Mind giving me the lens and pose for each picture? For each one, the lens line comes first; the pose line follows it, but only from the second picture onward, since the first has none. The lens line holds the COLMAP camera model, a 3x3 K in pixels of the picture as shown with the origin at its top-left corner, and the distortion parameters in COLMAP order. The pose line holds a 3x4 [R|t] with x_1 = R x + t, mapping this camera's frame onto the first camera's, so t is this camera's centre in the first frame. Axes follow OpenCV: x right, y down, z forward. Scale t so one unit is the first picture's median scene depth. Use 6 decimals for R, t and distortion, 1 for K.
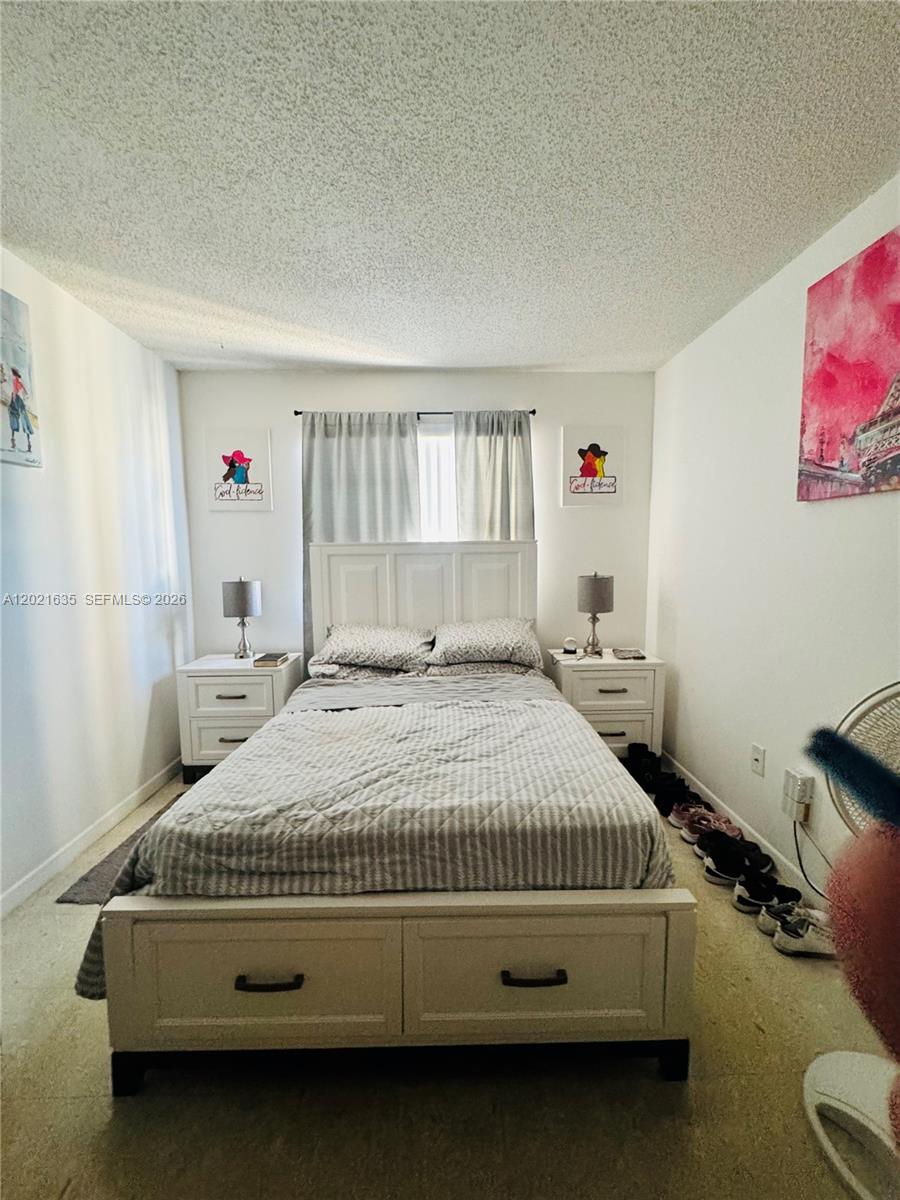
lens RADIAL K [[479.9, 0, 452.6], [0, 479.9, 599.8], [0, 0, 1]] dist [-0.002641, 0.000264]
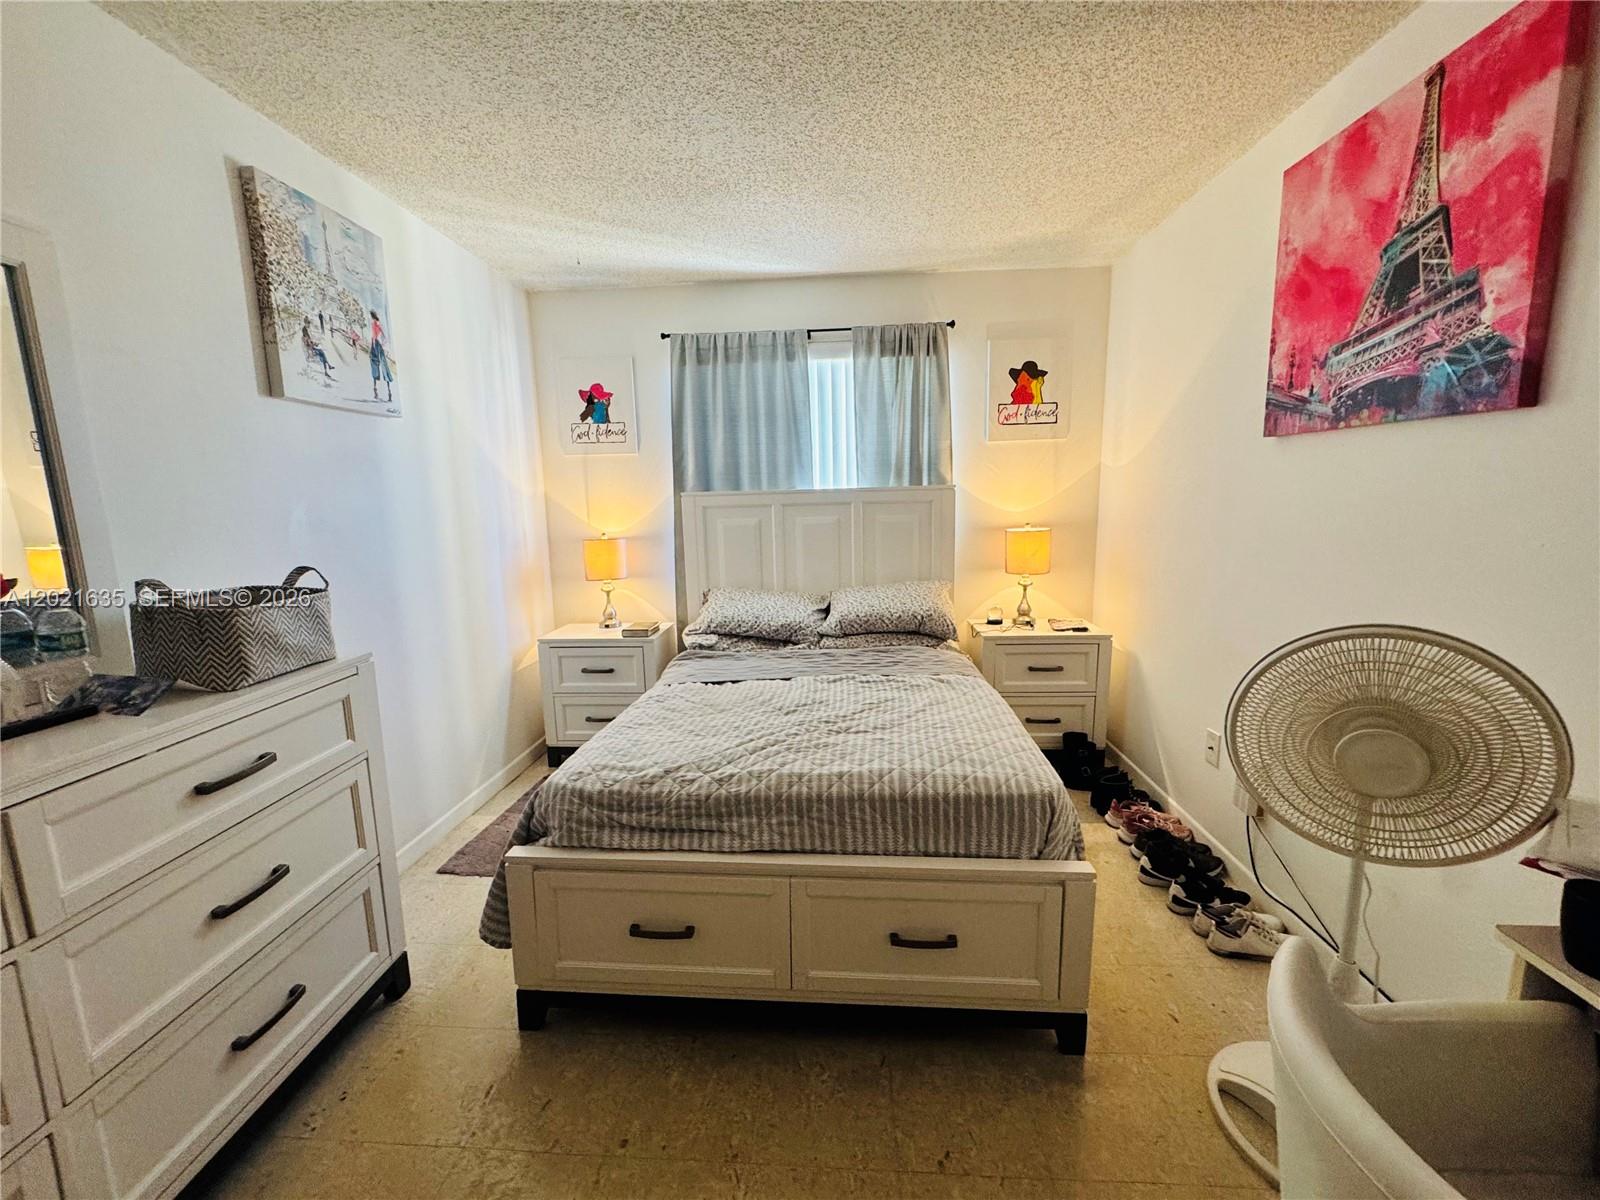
lens RADIAL K [[639.9, 0, 801.3], [0, 639.9, 600.4], [0, 0, 1]] dist [-0.002641, 0.000264]
pose [[0.995823, 0.000732, -0.091301, 0.025870], [0.004908, 0.998093, 0.061539, 0.004494], [0.091172, -0.061730, 0.993920, -0.188284]]
